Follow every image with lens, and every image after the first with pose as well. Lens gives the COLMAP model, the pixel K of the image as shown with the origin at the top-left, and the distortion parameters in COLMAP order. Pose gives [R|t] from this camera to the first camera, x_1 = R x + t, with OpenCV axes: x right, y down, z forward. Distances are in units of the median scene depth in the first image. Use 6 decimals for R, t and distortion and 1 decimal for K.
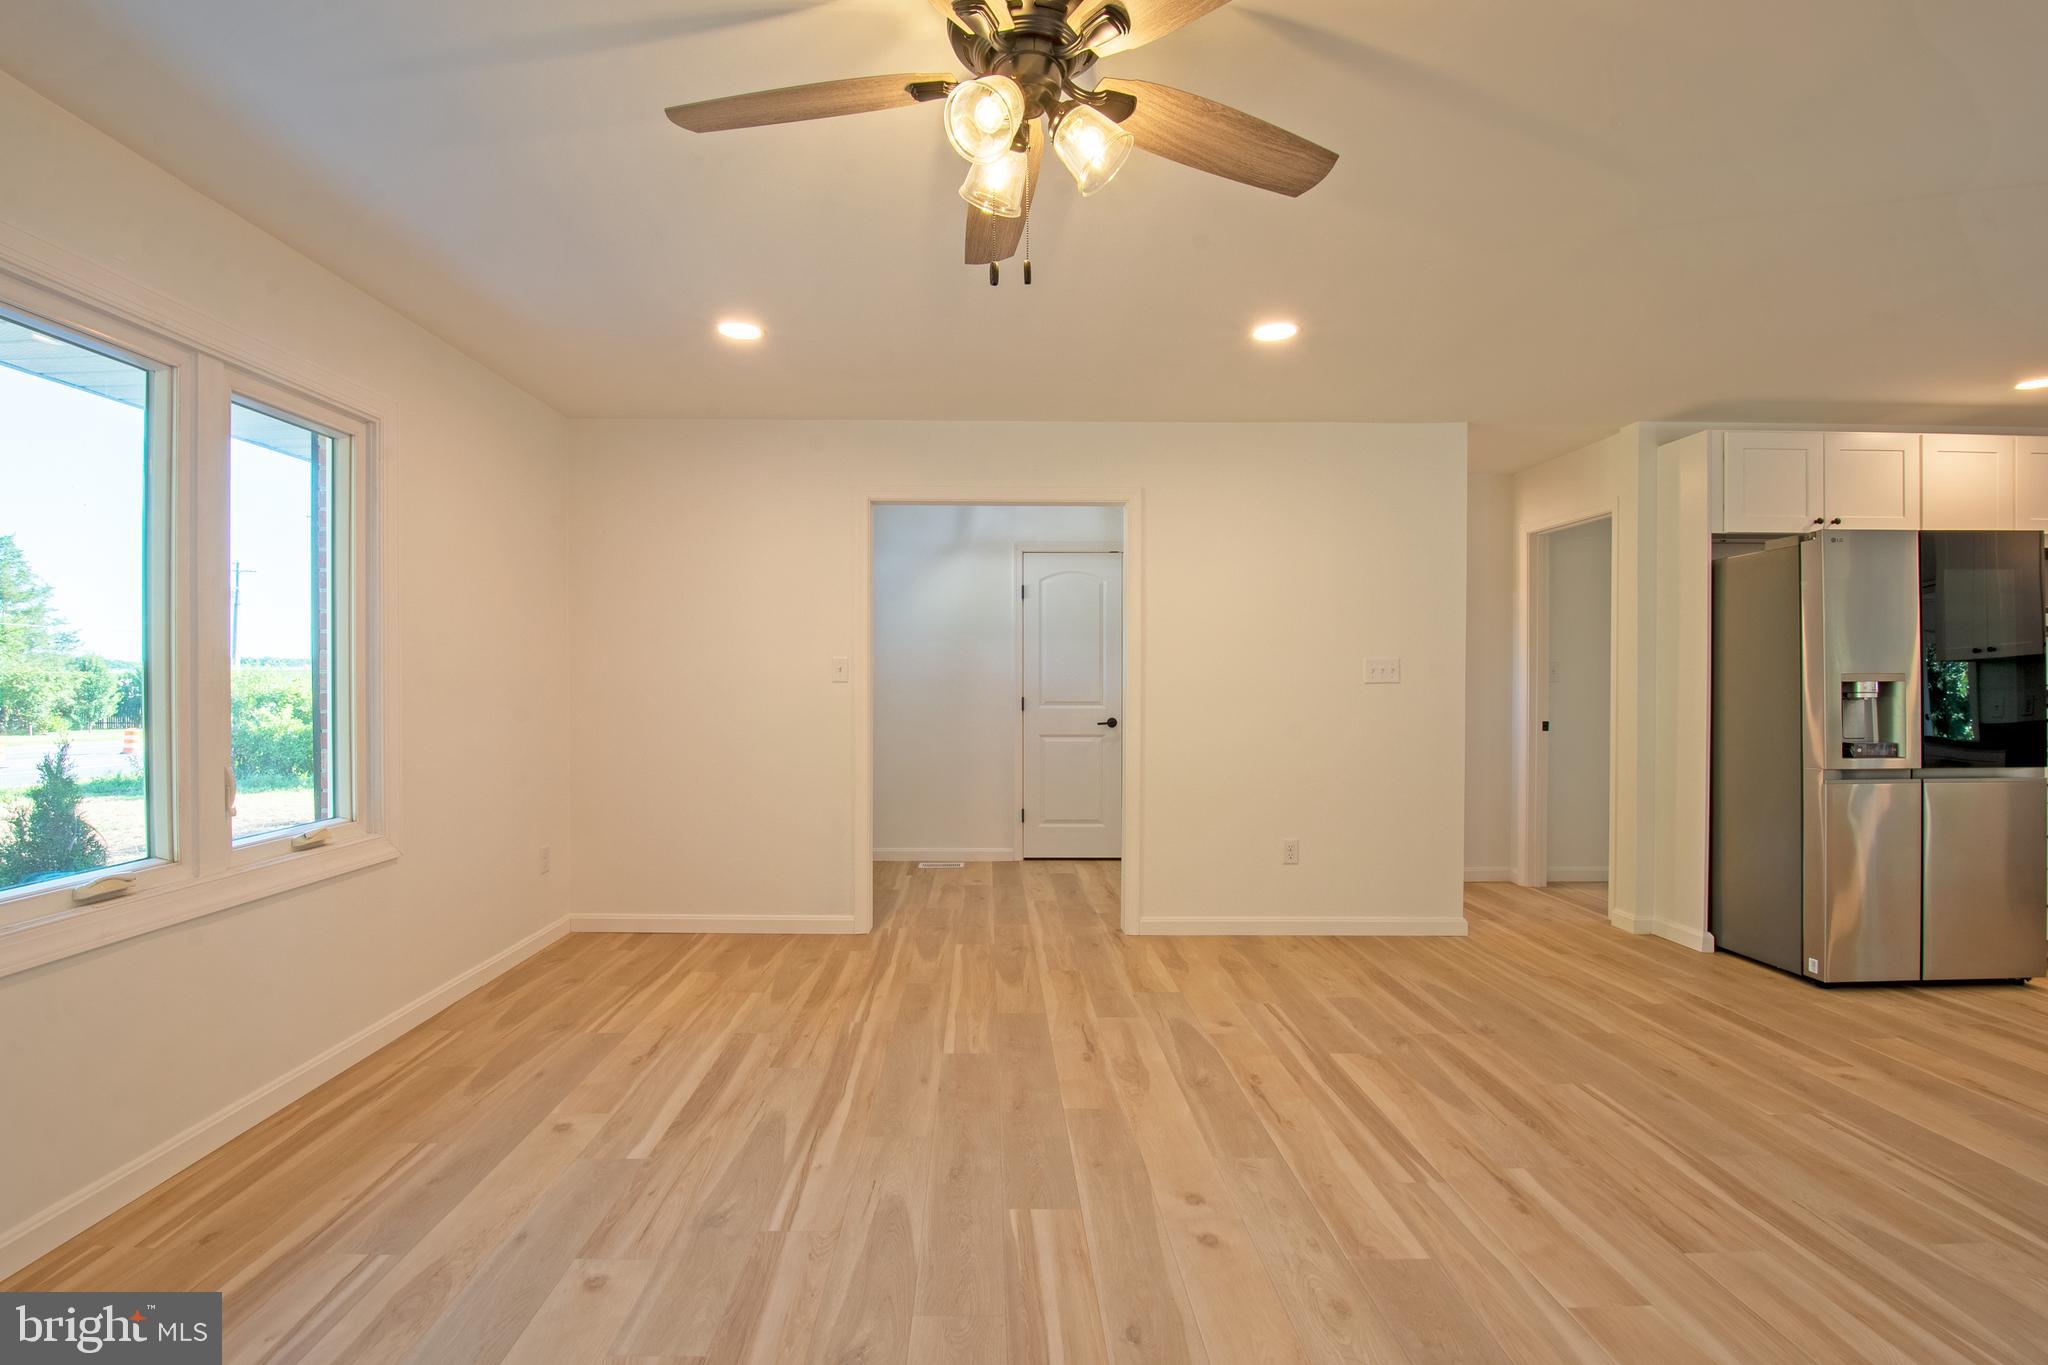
lens RADIAL K [[915.8, 0, 988.9], [0, 915.8, 687.2], [0, 0, 1]] dist [-0.001850, -0.010987]
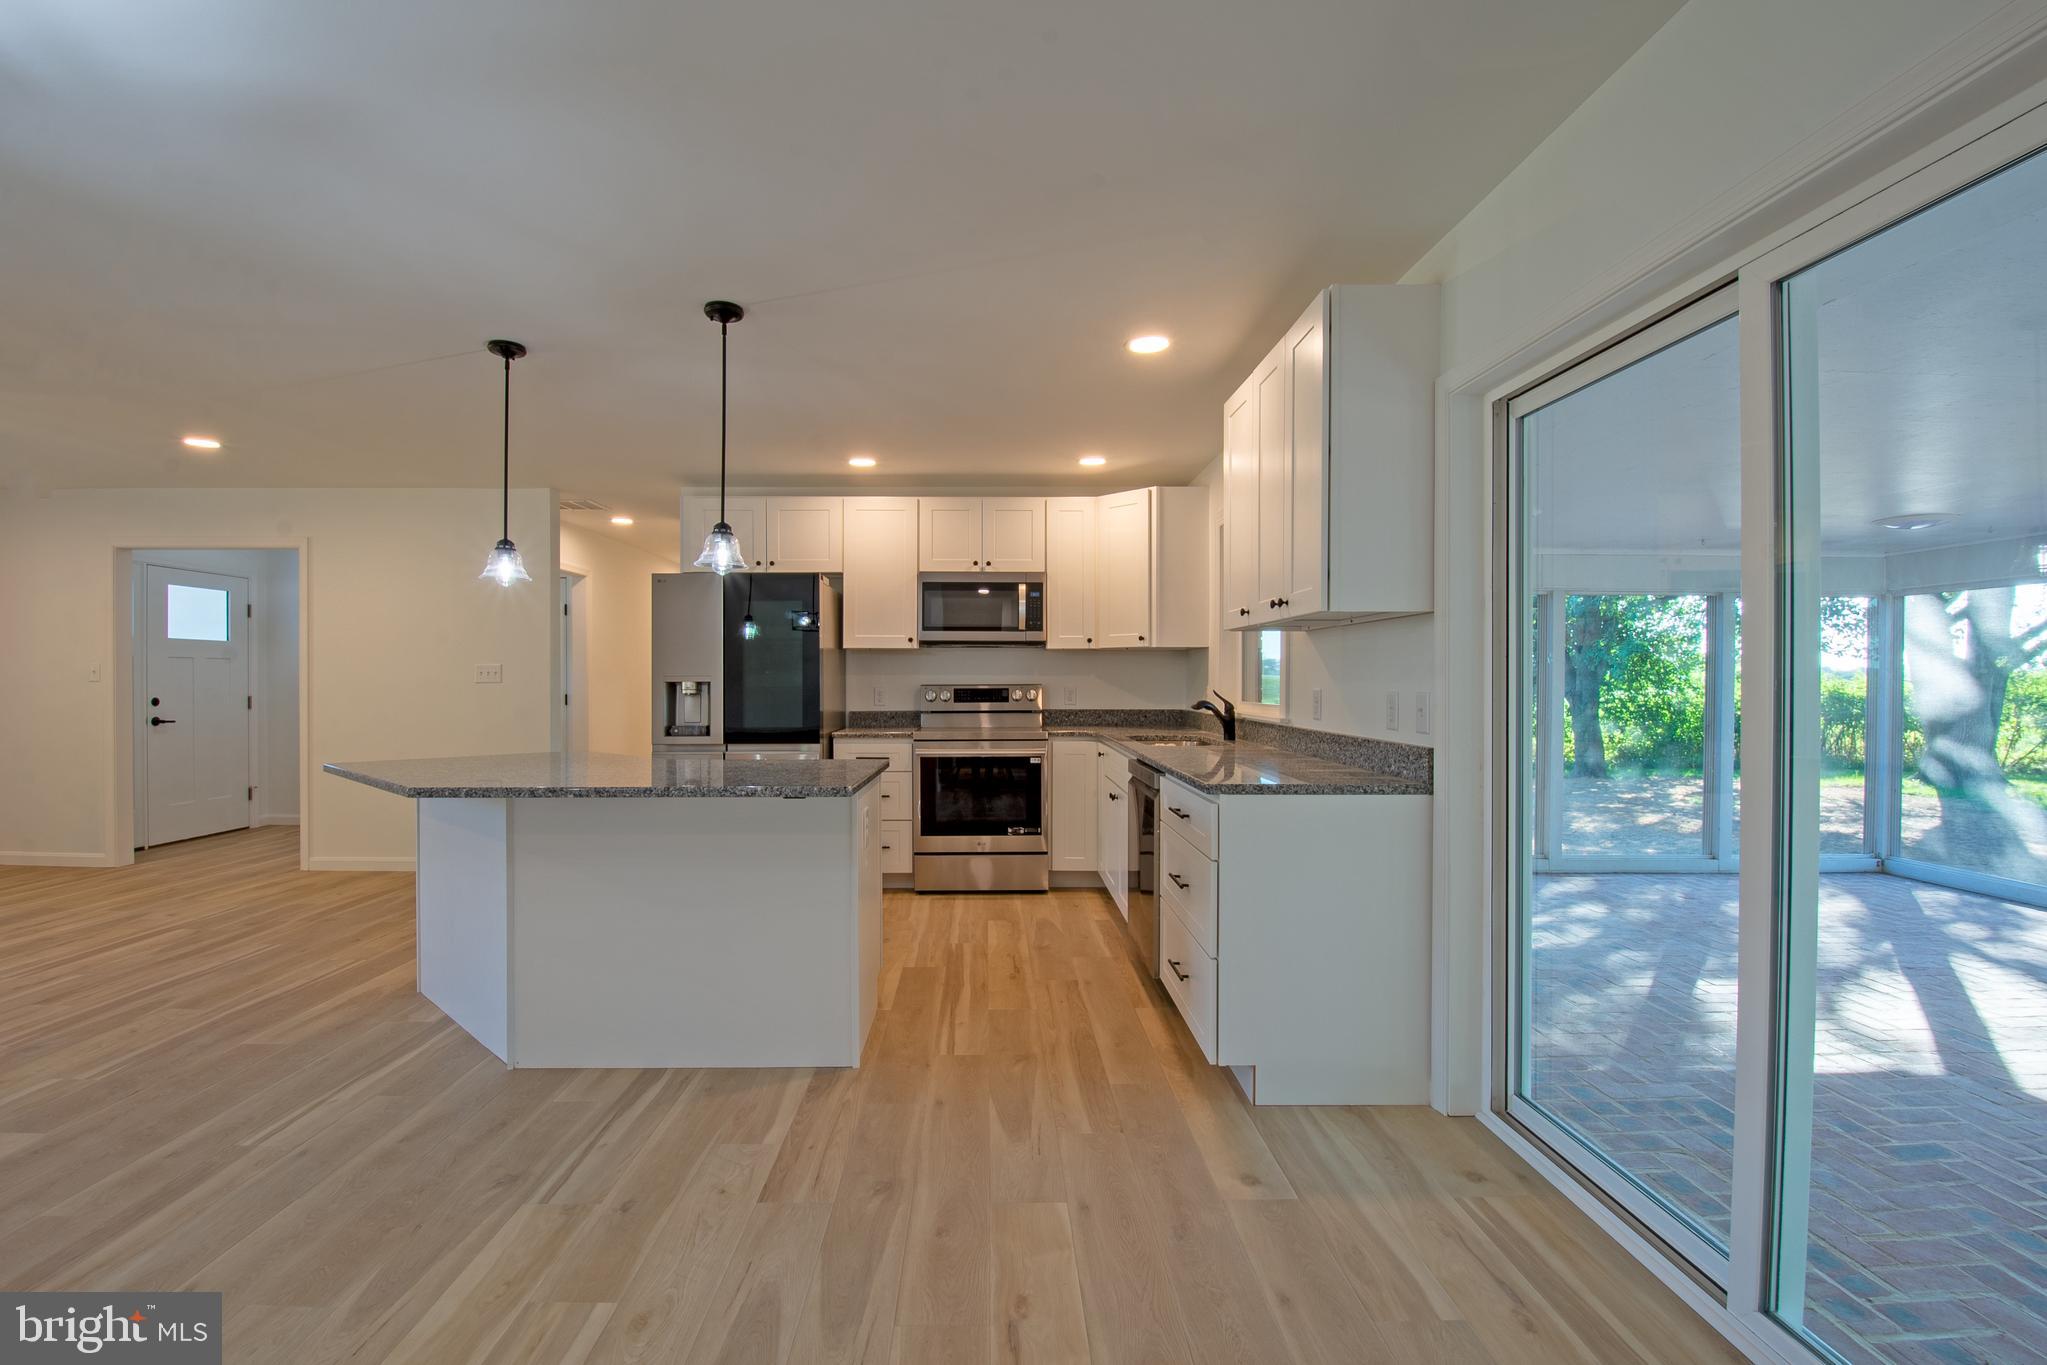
lens RADIAL K [[901.1, 0, 991.3], [0, 901.1, 684.0], [0, 0, 1]] dist [-0.002881, -0.010627]
pose [[0.999998, 0.001274, 0.001228, 1.999925], [-0.001271, 0.999995, -0.002854, 0.001119], [-0.001231, 0.002852, 0.999995, -0.548178]]
